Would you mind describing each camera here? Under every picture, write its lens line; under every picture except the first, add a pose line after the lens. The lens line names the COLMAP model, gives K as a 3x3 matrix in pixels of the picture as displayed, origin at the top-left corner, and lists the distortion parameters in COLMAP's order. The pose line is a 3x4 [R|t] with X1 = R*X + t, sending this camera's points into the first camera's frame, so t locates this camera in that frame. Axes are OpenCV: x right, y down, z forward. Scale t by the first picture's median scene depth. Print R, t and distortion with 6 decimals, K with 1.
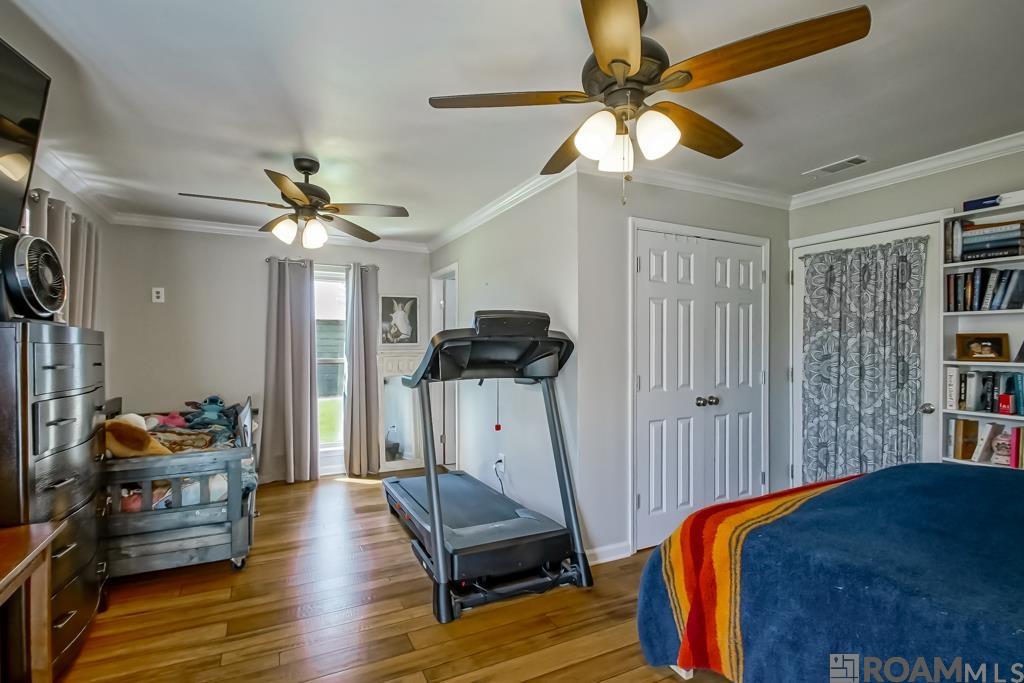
lens RADIAL K [[467.6, 0, 512.5], [0, 467.6, 344.9], [0, 0, 1]] dist [-0.000984, -0.000459]
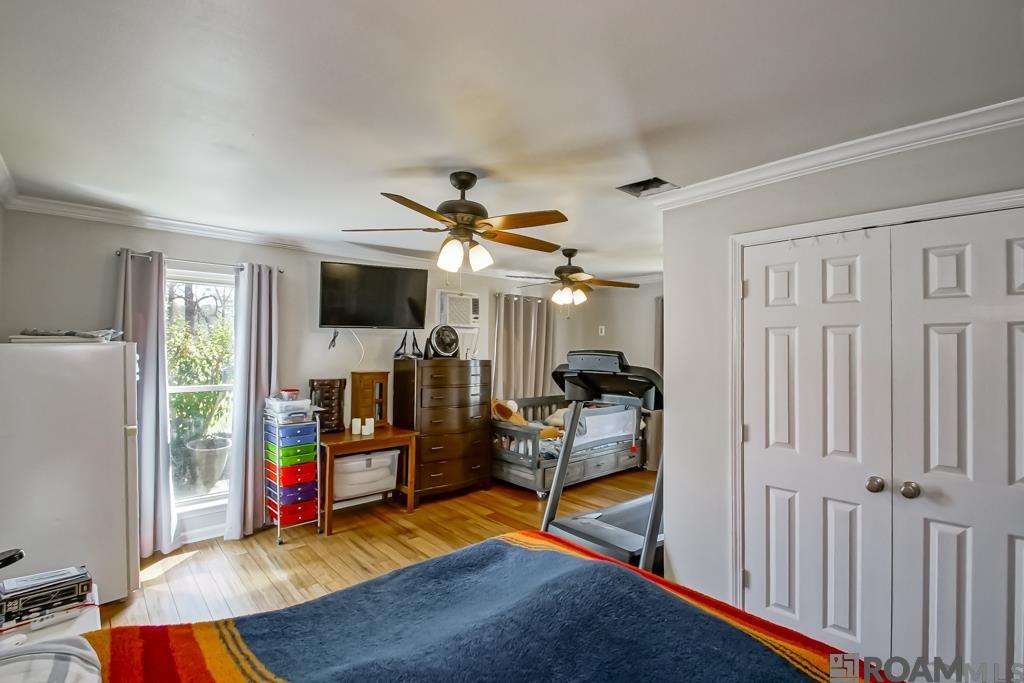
lens RADIAL K [[467.6, 0, 512.5], [0, 467.6, 344.9], [0, 0, 1]] dist [-0.000984, -0.000459]
pose [[0.286700, -0.005177, -0.958006, 1.124684], [-0.007696, 0.999941, -0.007706, -0.077087], [0.957989, 0.009583, 0.286644, 0.446562]]
